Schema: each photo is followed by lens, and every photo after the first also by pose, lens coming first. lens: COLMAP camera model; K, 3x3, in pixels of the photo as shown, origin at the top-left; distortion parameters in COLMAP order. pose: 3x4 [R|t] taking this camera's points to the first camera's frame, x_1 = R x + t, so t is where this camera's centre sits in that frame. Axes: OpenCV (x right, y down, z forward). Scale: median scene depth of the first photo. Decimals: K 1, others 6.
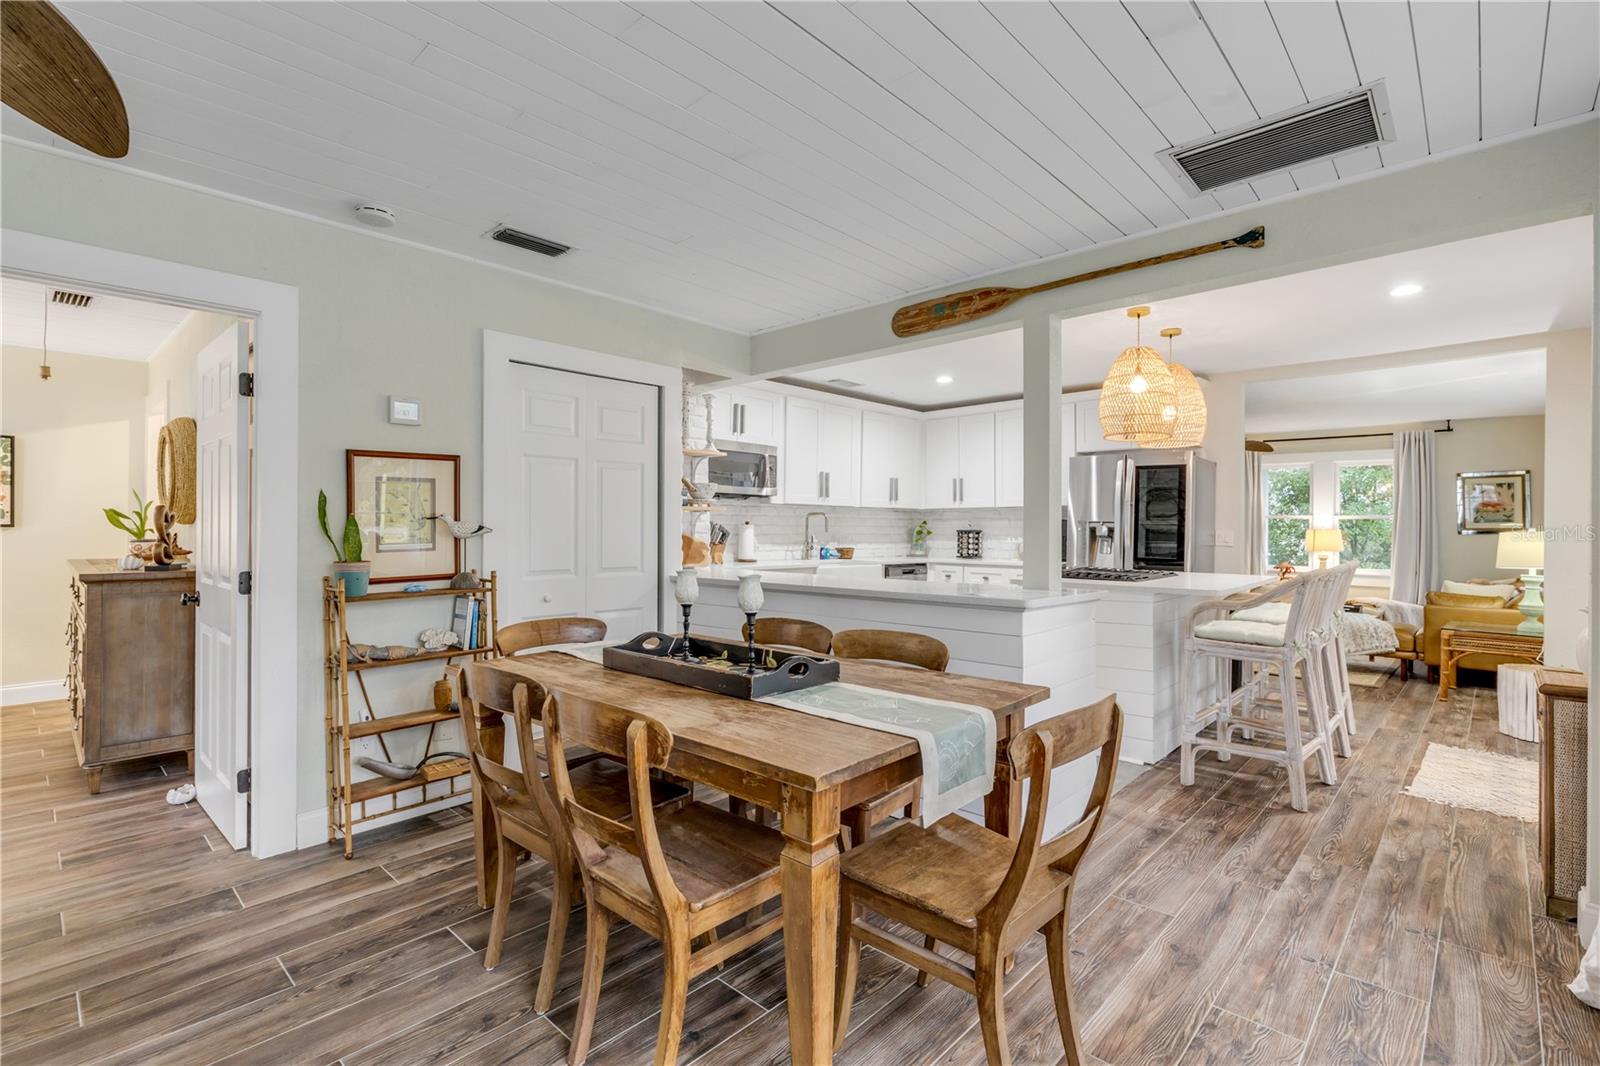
lens RADIAL K [[733.7, 0, 800.0], [0, 733.7, 533.0], [0, 0, 1]] dist [0.002630, -0.001079]
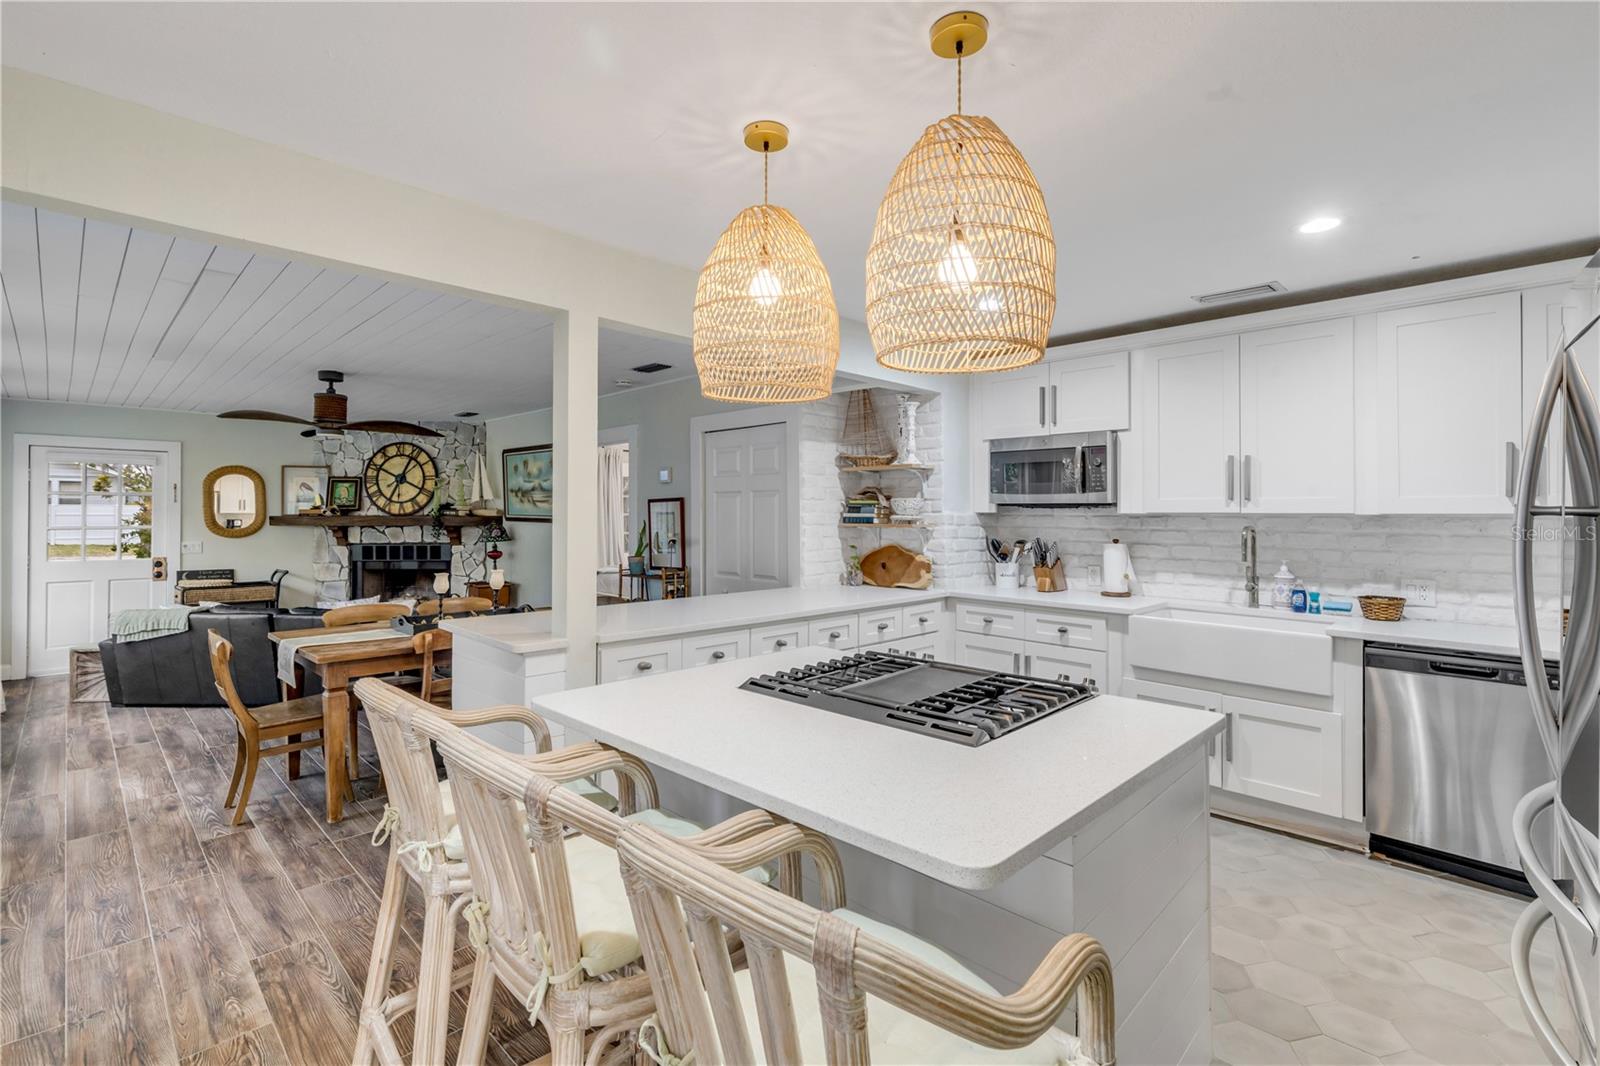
lens RADIAL K [[746.1, 0, 803.9], [0, 746.1, 509.7], [0, 0, 1]] dist [0.002832, -0.000533]
pose [[-0.034210, -0.011105, -0.999353, 0.726146], [-0.008933, 0.999902, -0.010805, -0.036658], [0.999375, 0.008558, -0.034306, 0.795146]]
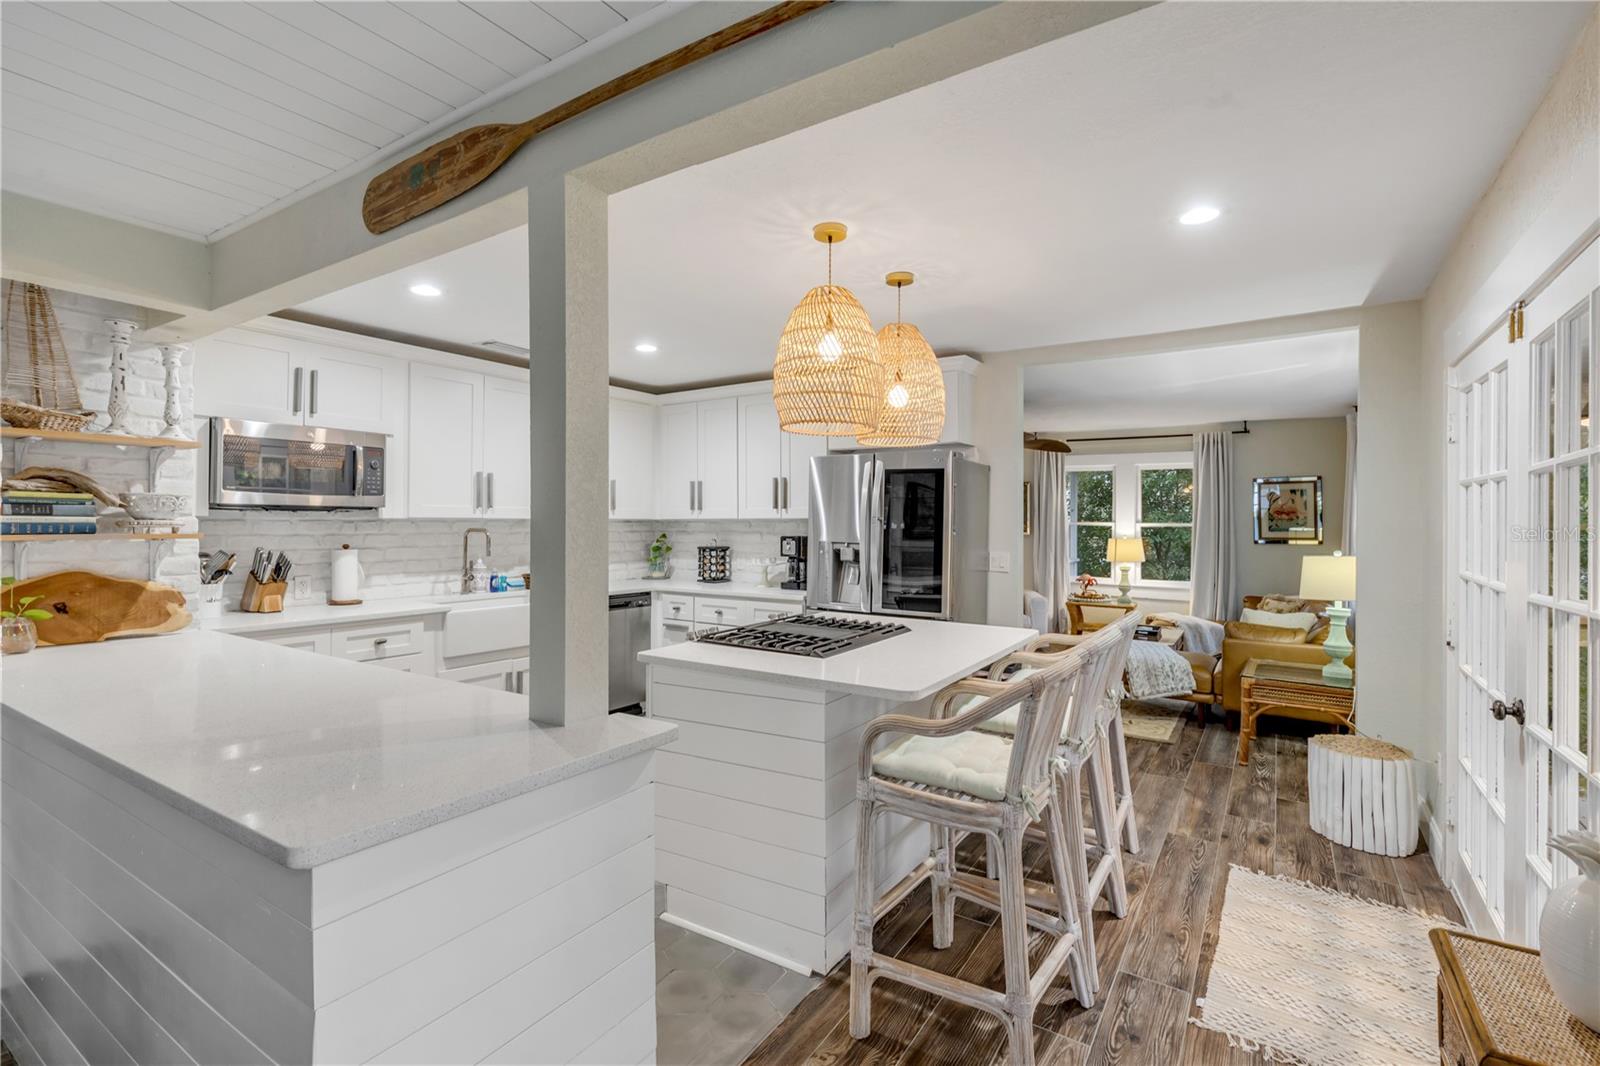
lens RADIAL K [[727.9, 0, 800.2], [0, 727.9, 529.1], [0, 0, 1]] dist [0.000412, -0.000848]
pose [[0.984026, -0.004213, 0.177975, 0.244591], [0.003488, 0.999984, 0.004387, -0.034638], [-0.177991, -0.003696, 0.984025, 0.288488]]
